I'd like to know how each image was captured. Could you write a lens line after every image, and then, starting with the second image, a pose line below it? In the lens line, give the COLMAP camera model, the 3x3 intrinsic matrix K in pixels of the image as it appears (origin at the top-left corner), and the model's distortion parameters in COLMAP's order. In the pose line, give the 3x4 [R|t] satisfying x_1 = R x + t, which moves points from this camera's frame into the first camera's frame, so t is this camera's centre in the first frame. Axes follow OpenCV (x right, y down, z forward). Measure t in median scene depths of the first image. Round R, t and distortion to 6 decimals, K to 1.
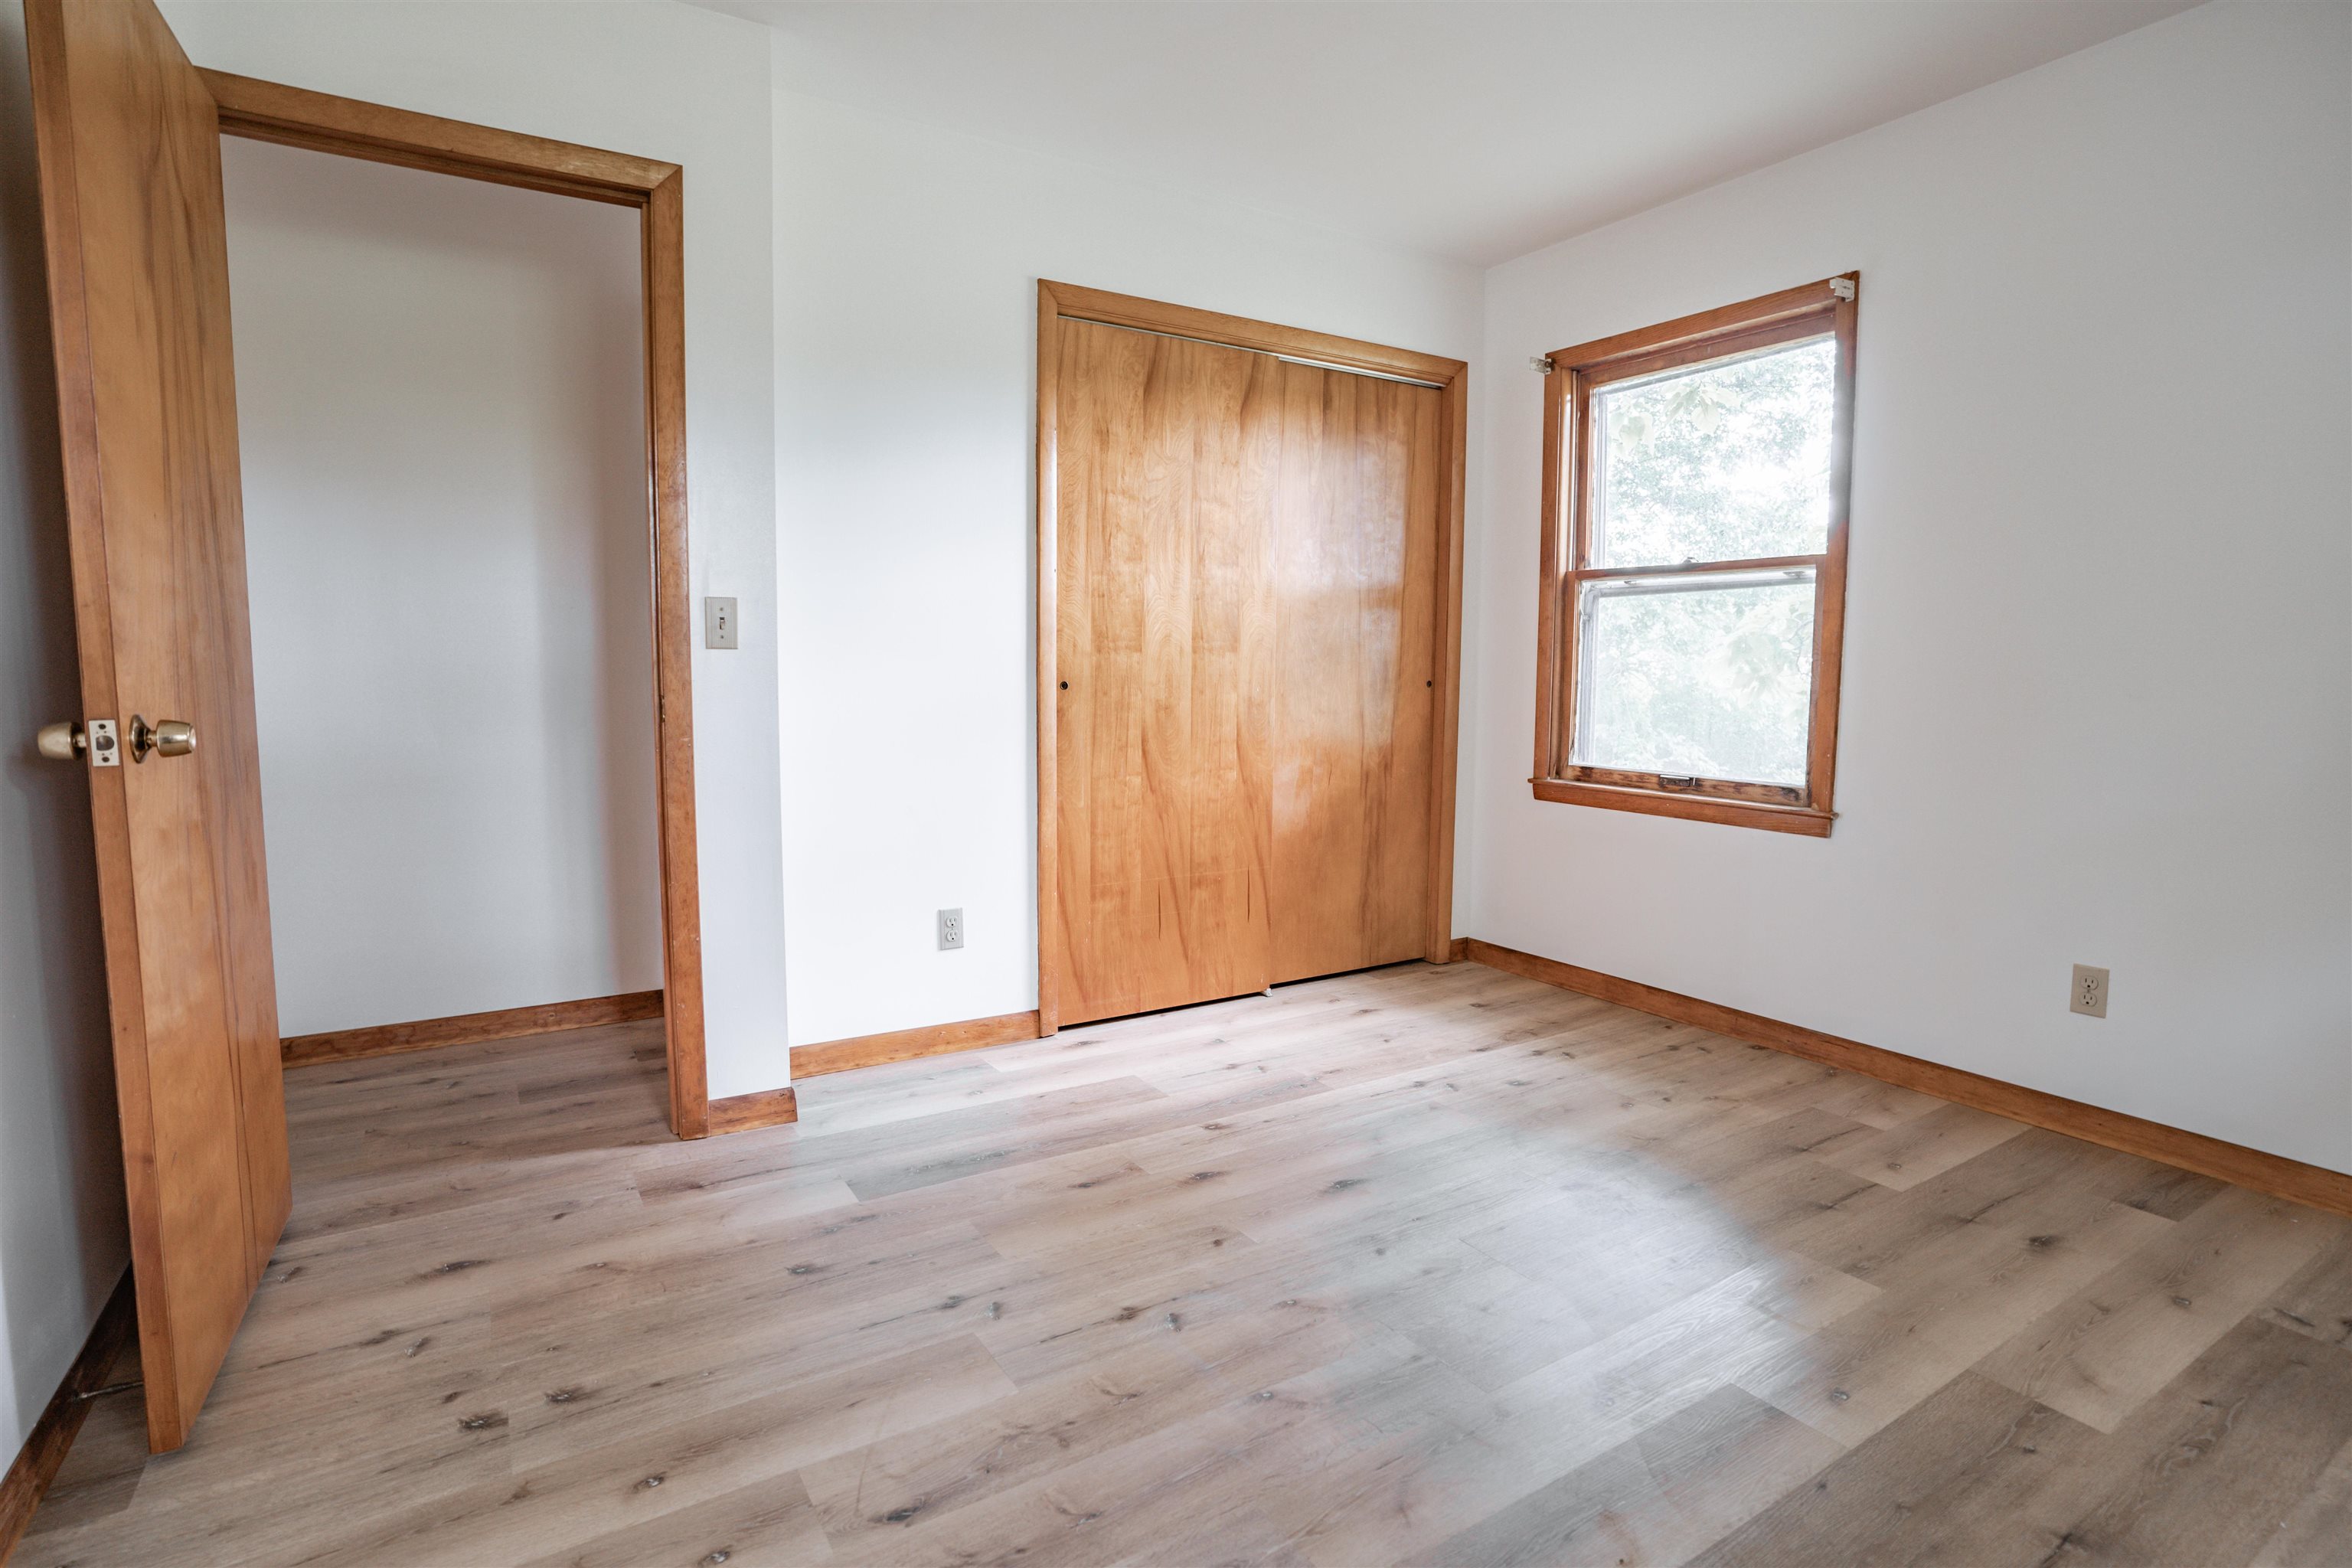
lens RADIAL K [[1161.8, 0, 1175.5], [0, 1161.8, 778.2], [0, 0, 1]] dist [-0.075408, 0.033728]
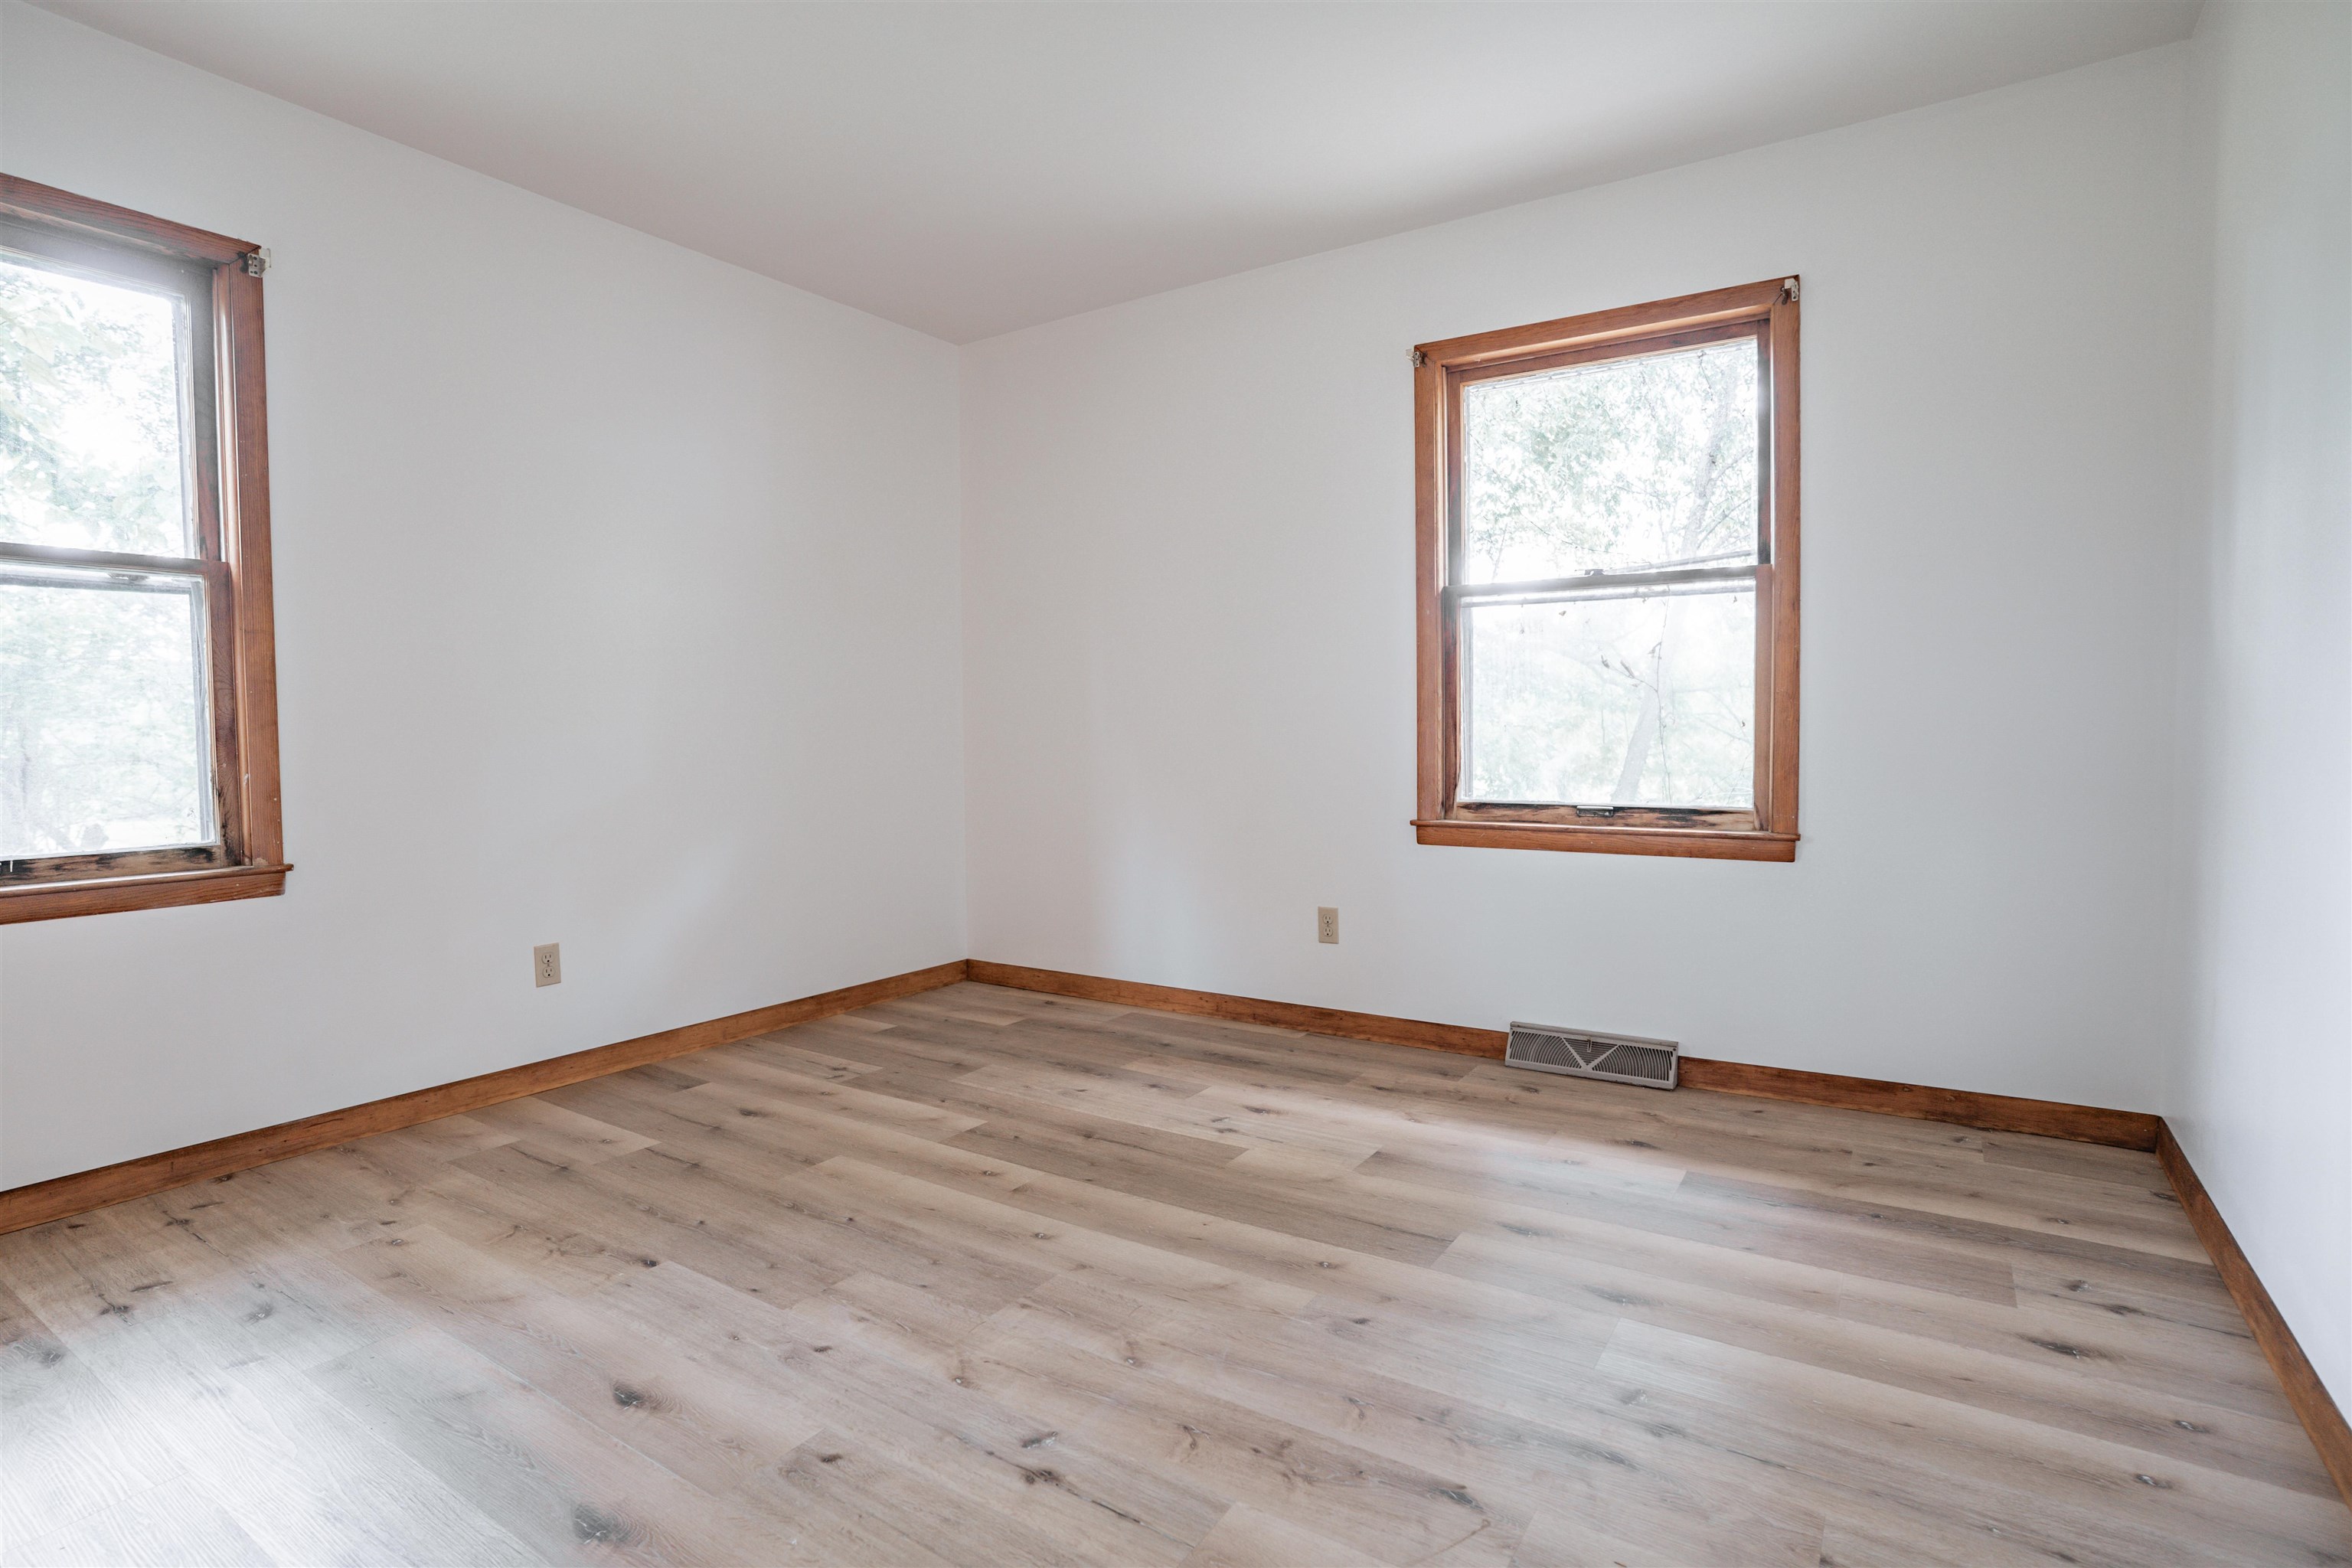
lens RADIAL K [[1161.8, 0, 1175.5], [0, 1161.8, 778.2], [0, 0, 1]] dist [-0.075408, 0.033728]
pose [[-0.414829, -0.043468, 0.908861, -0.548067], [0.098488, 0.990845, 0.092342, -0.053548], [-0.904553, 0.127818, -0.406750, 0.830782]]
